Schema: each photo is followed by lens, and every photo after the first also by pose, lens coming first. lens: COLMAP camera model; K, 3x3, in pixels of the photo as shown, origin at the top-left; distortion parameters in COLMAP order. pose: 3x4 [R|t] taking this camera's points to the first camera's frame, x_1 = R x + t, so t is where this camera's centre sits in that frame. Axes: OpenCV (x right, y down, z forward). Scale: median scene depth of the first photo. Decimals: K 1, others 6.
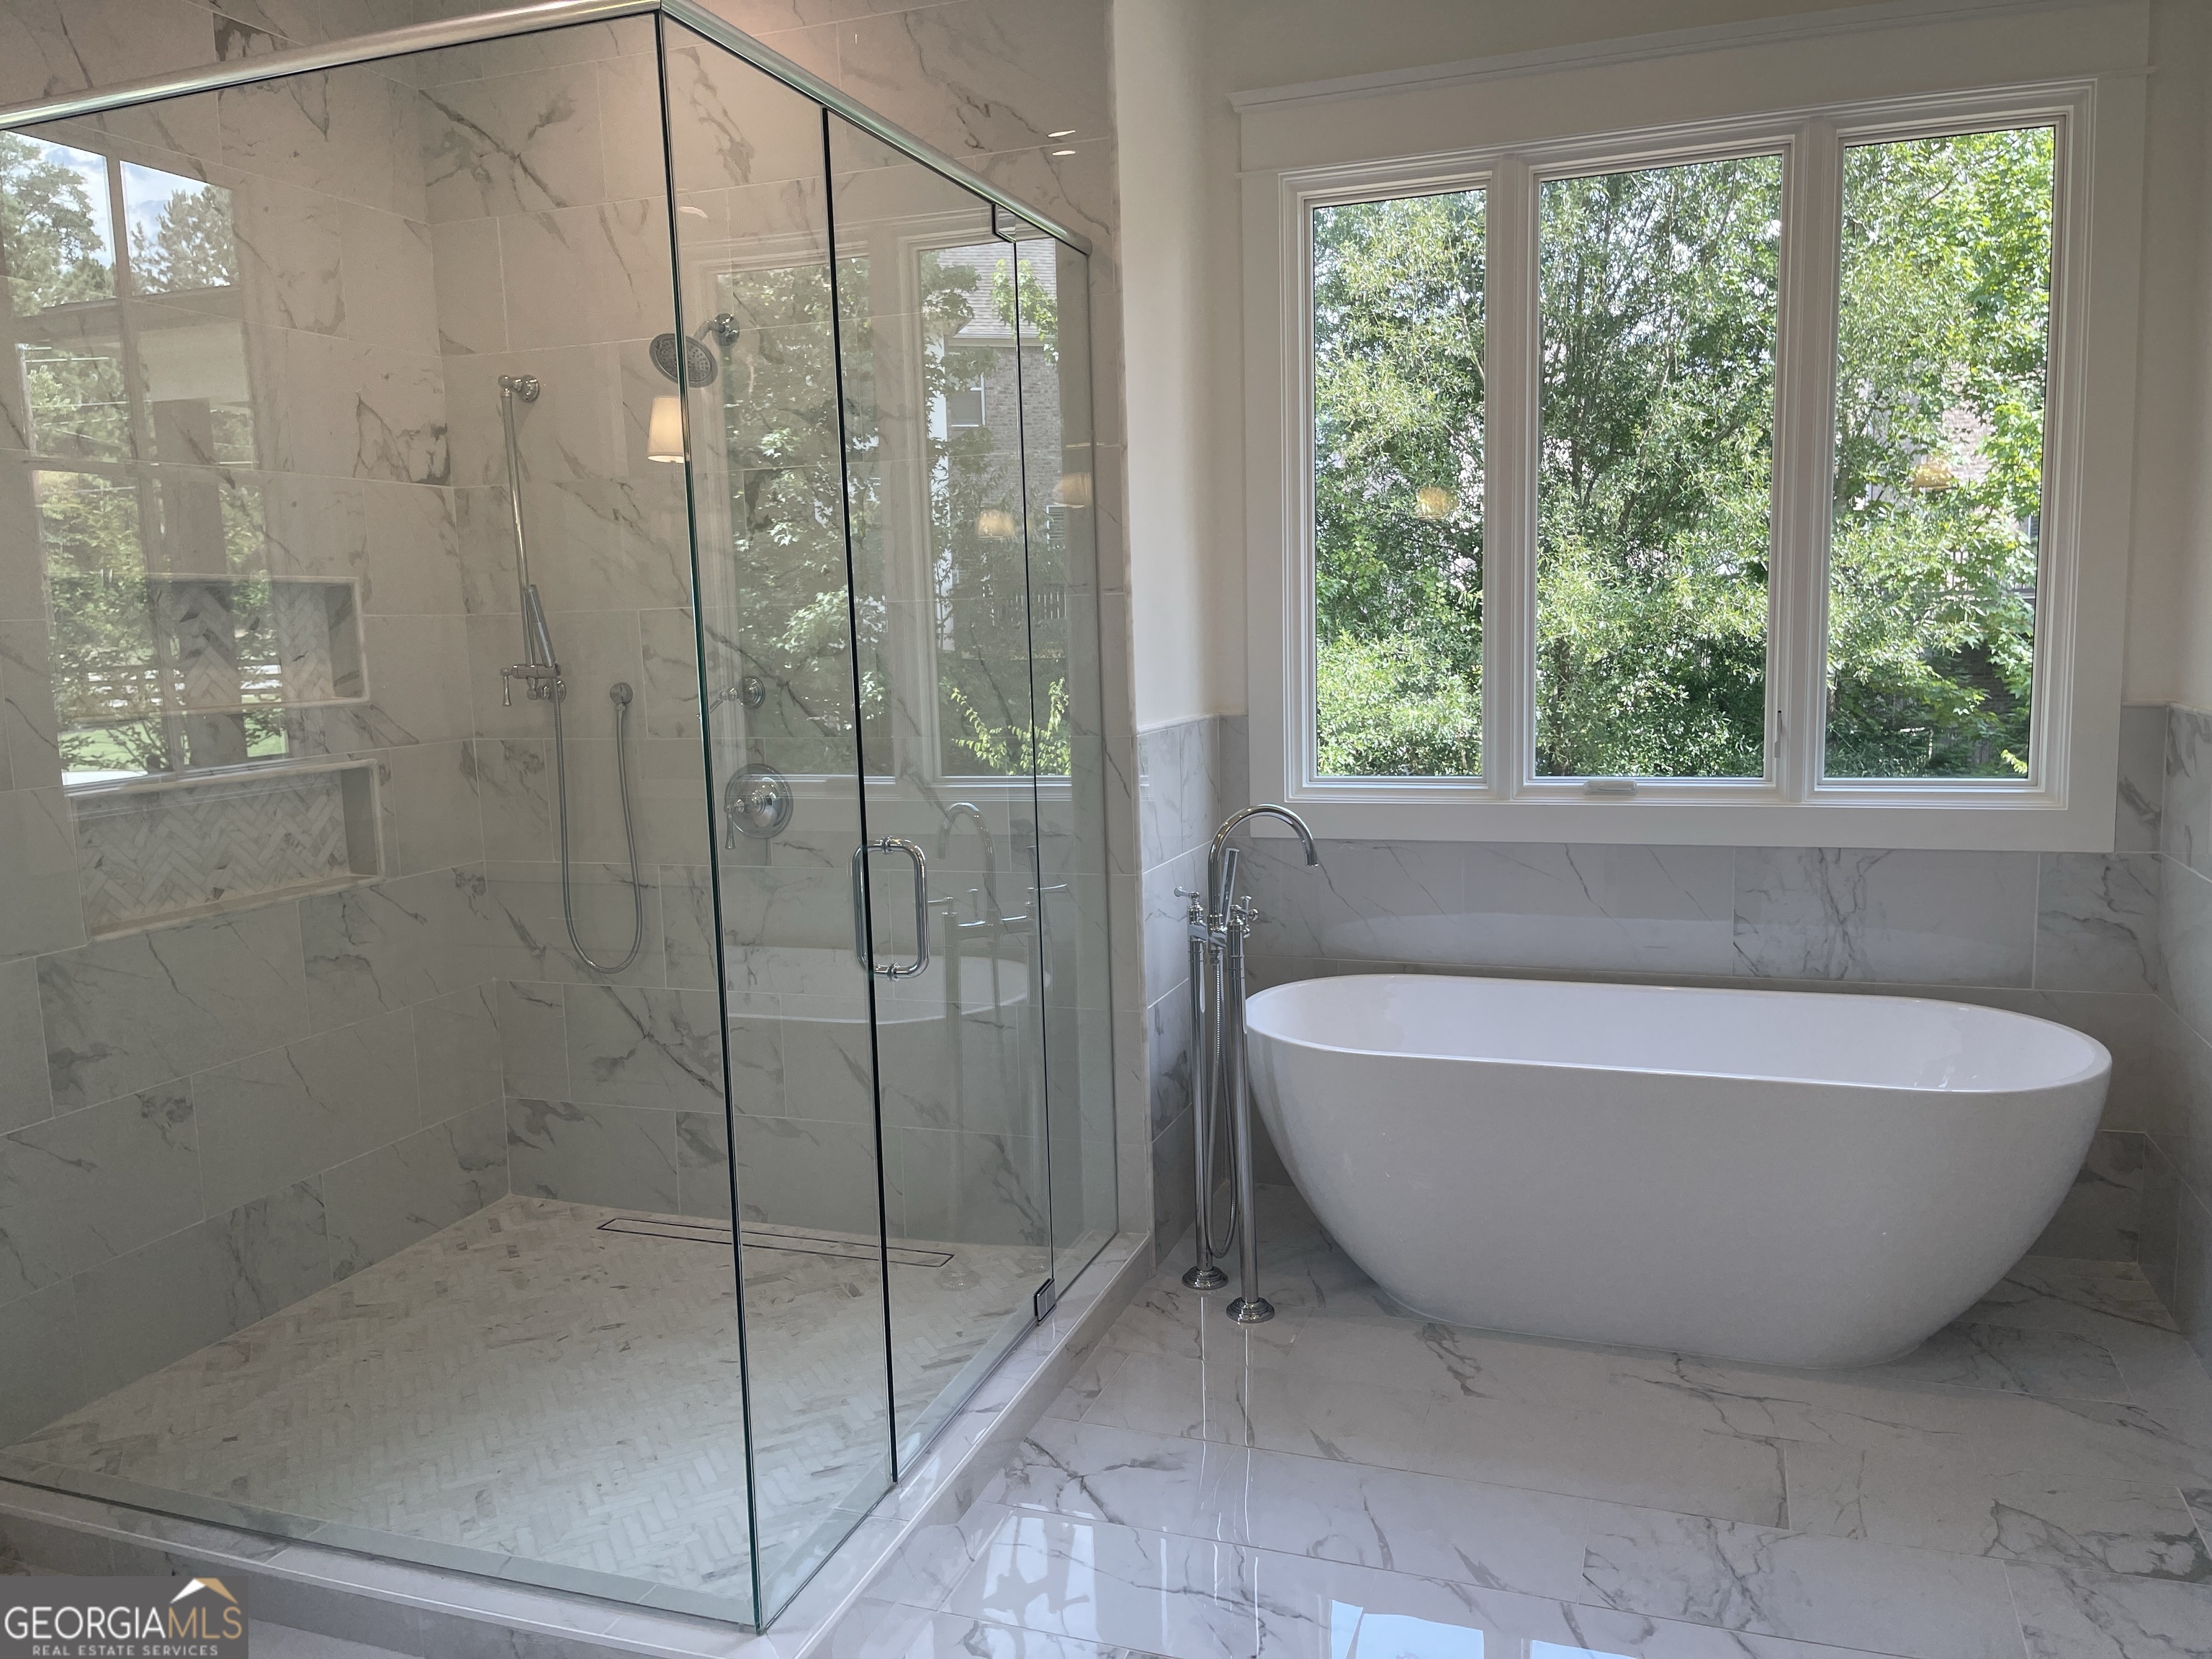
lens RADIAL K [[1662.9, 0, 1110.5], [0, 1662.9, 834.2], [0, 0, 1]] dist [0.062013, -0.081299]
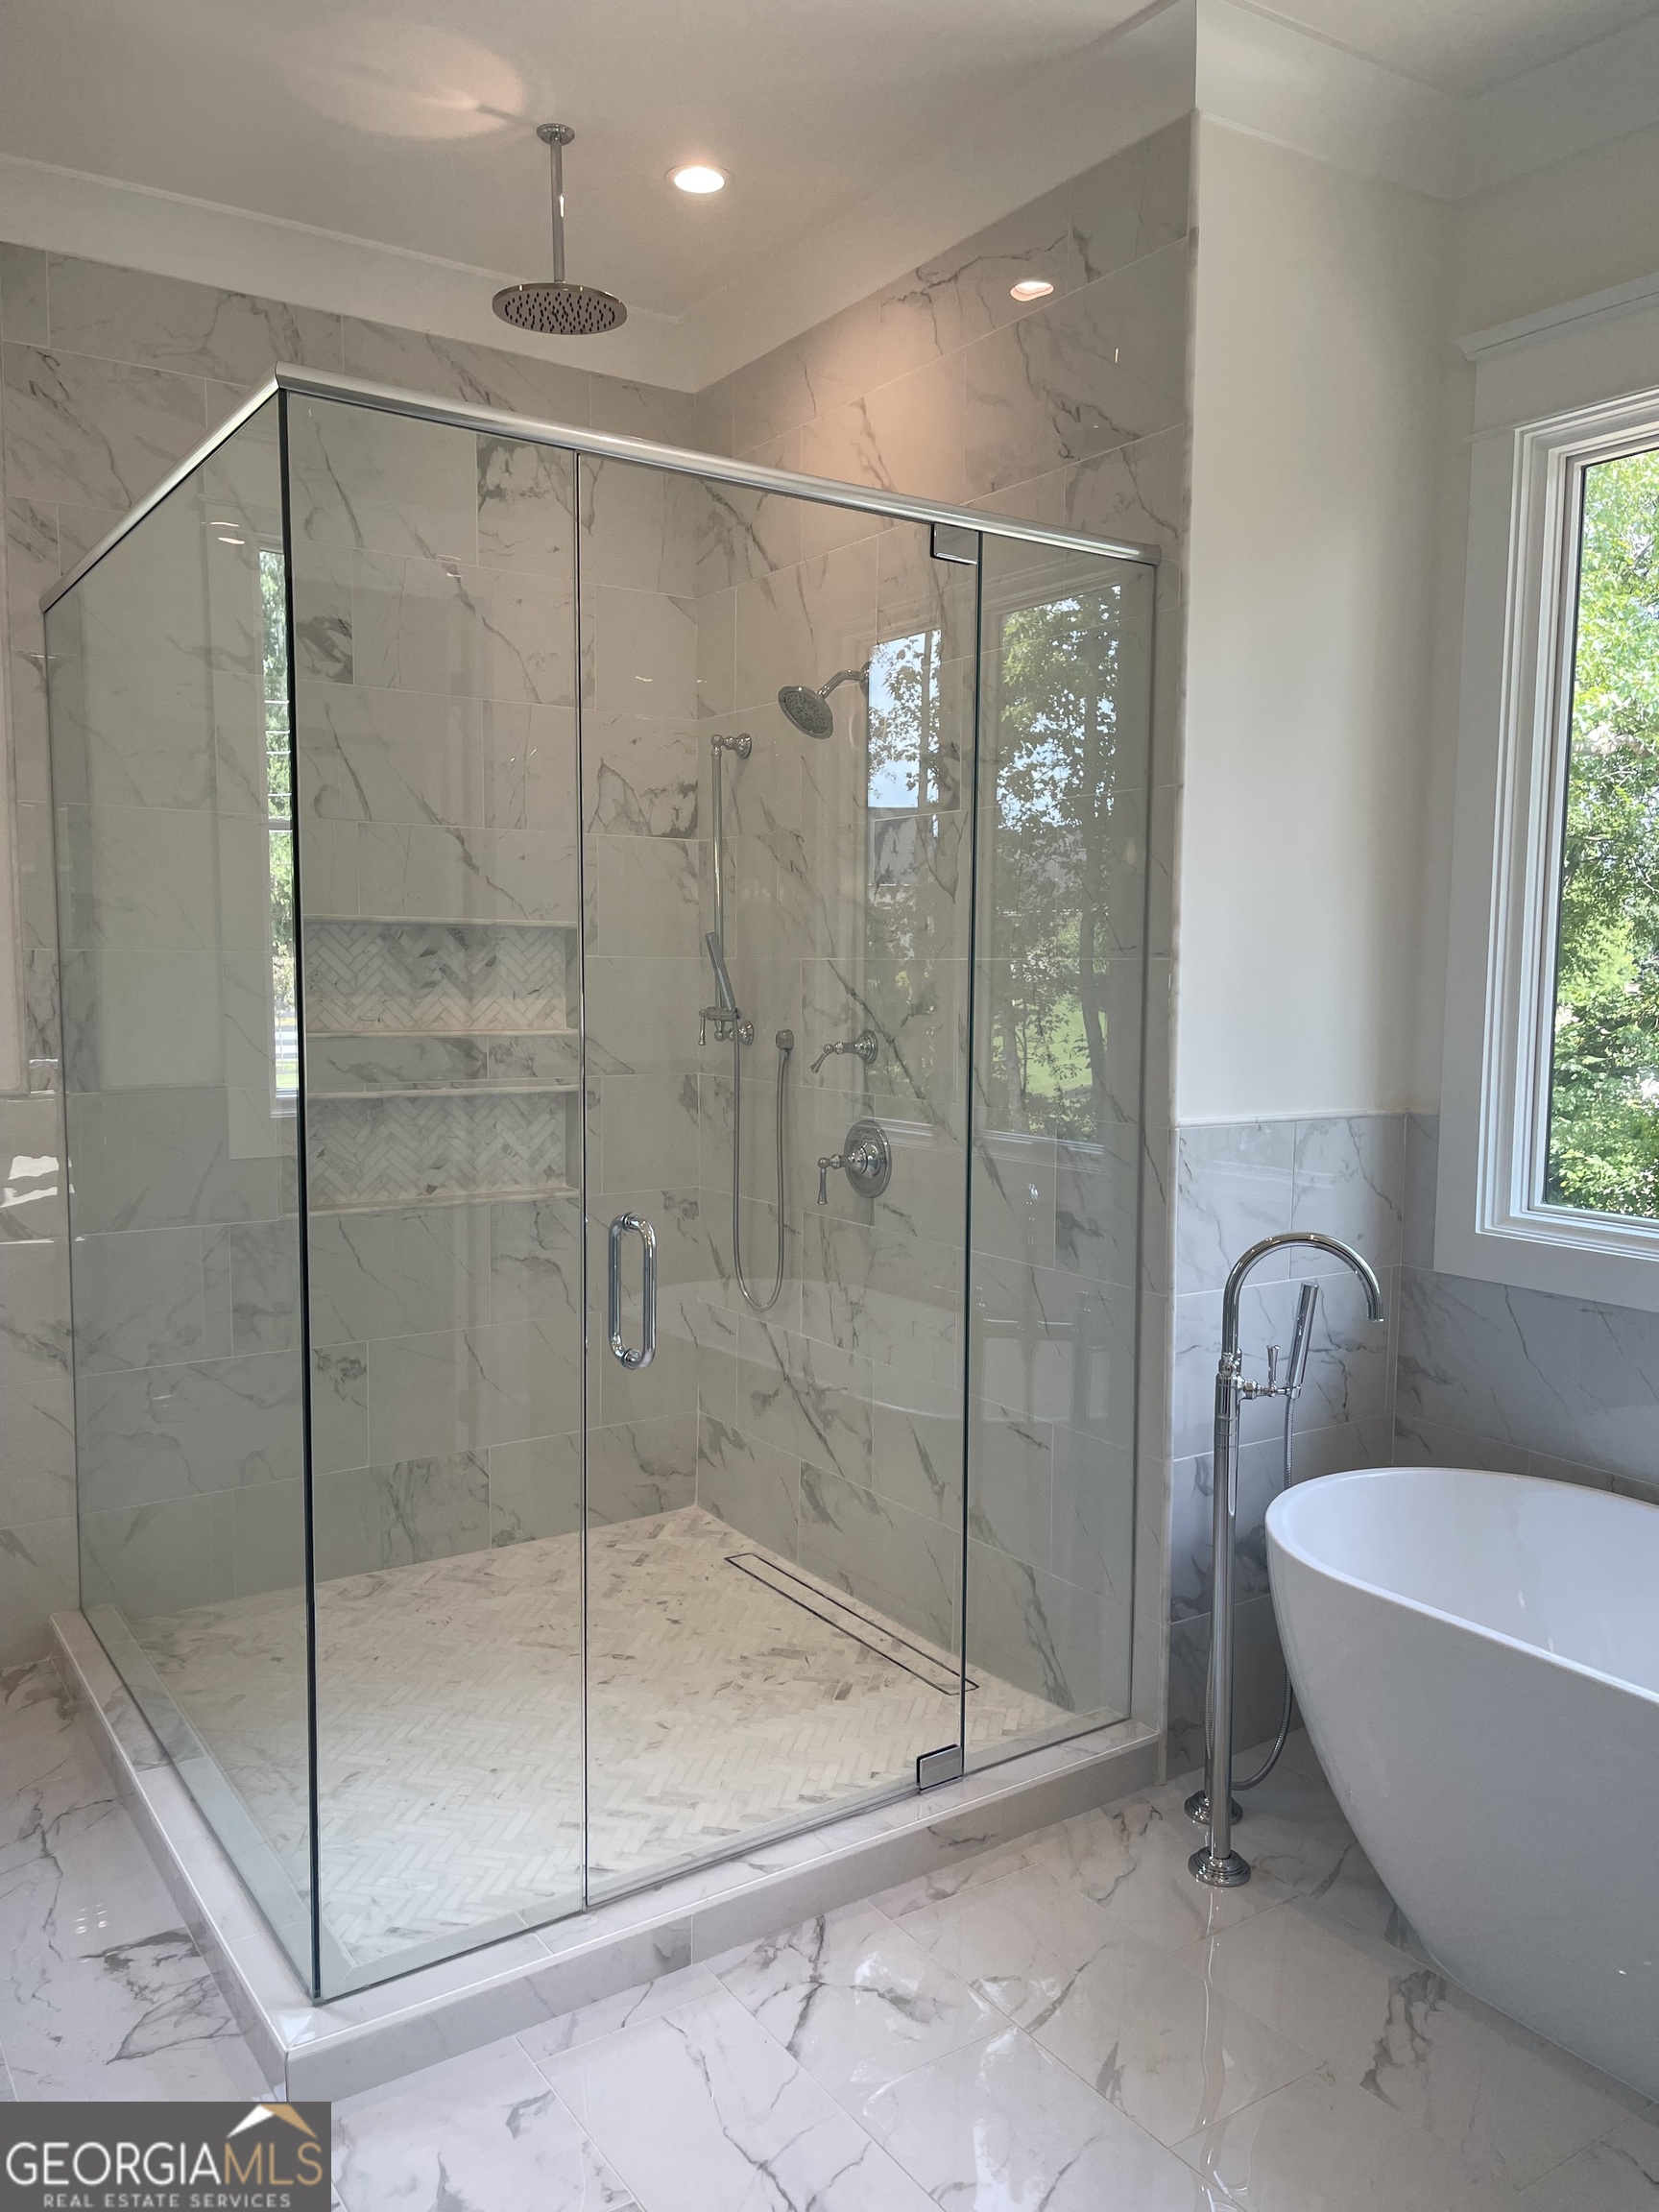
lens RADIAL K [[1662.9, 0, 832.2], [0, 1662.9, 1106.4], [0, 0, 1]] dist [0.062013, -0.081299]
pose [[0.802739, 0.086871, -0.589970, 0.346732], [-0.108261, 0.994122, -0.000923, -0.048187], [0.586422, 0.064612, 0.807425, 0.211738]]
